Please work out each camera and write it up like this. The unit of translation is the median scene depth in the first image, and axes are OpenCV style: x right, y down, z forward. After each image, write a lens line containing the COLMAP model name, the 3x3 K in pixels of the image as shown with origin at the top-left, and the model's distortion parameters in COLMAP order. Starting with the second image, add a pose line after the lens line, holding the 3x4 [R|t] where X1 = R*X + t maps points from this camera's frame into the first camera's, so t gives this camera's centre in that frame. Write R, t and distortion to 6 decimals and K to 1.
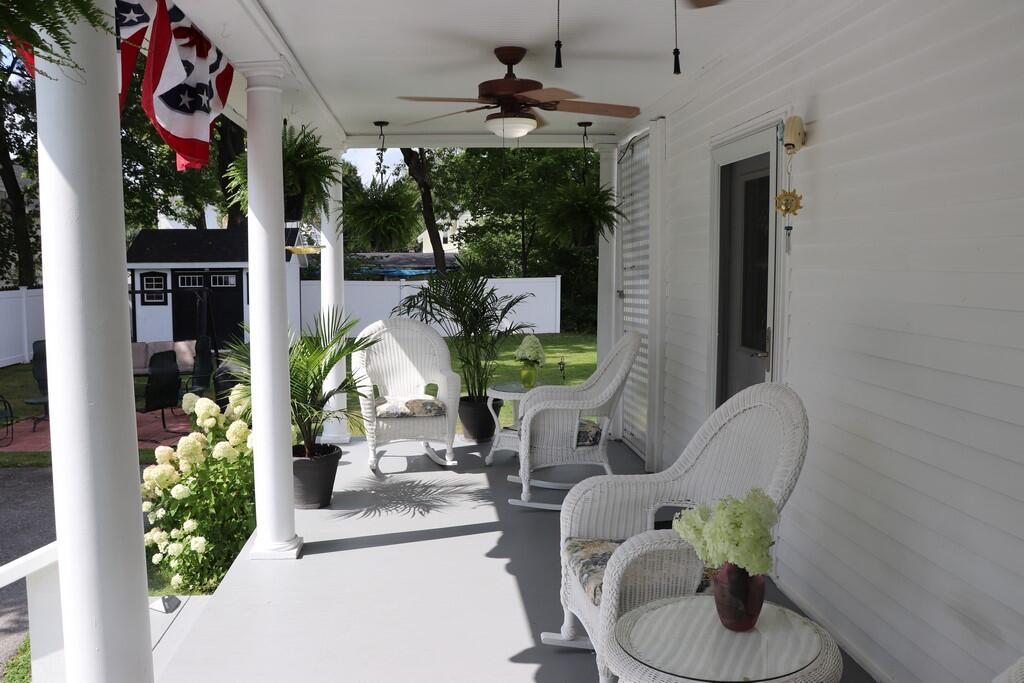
lens RADIAL K [[841.3, 0, 507.9], [0, 841.3, 353.3], [0, 0, 1]] dist [-0.170057, 0.153457]
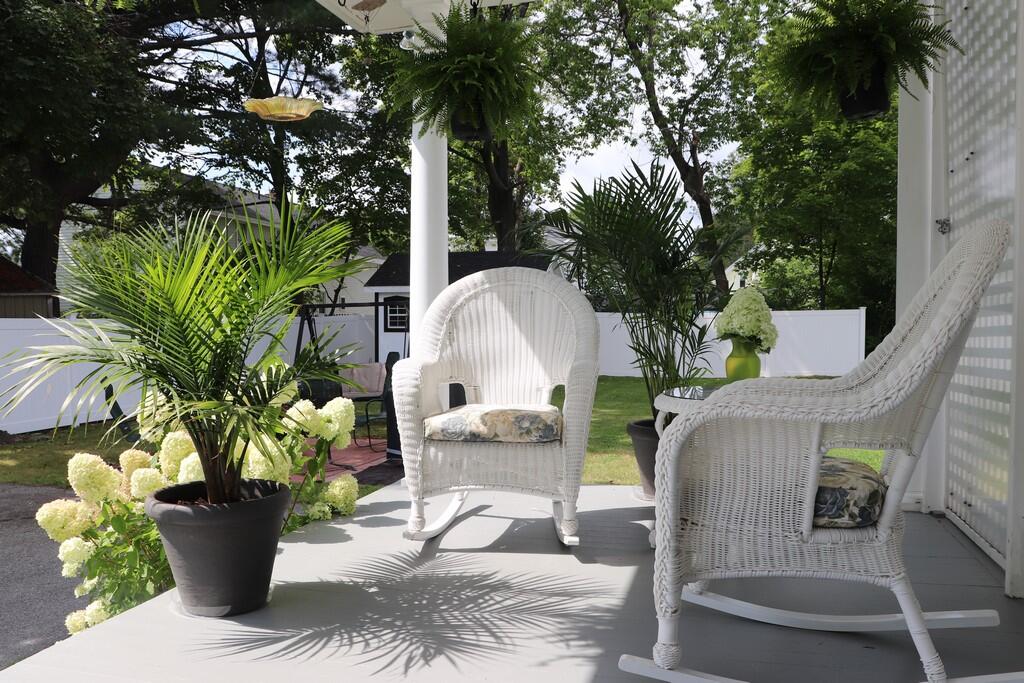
lens RADIAL K [[867.7, 0, 509.9], [0, 867.7, 353.1], [0, 0, 1]] dist [-0.163940, 0.153112]
pose [[0.942078, 0.014128, -0.335097, 0.067765], [-0.033678, 0.998047, -0.052604, 0.049883], [0.333699, 0.060842, 0.940714, 0.513807]]
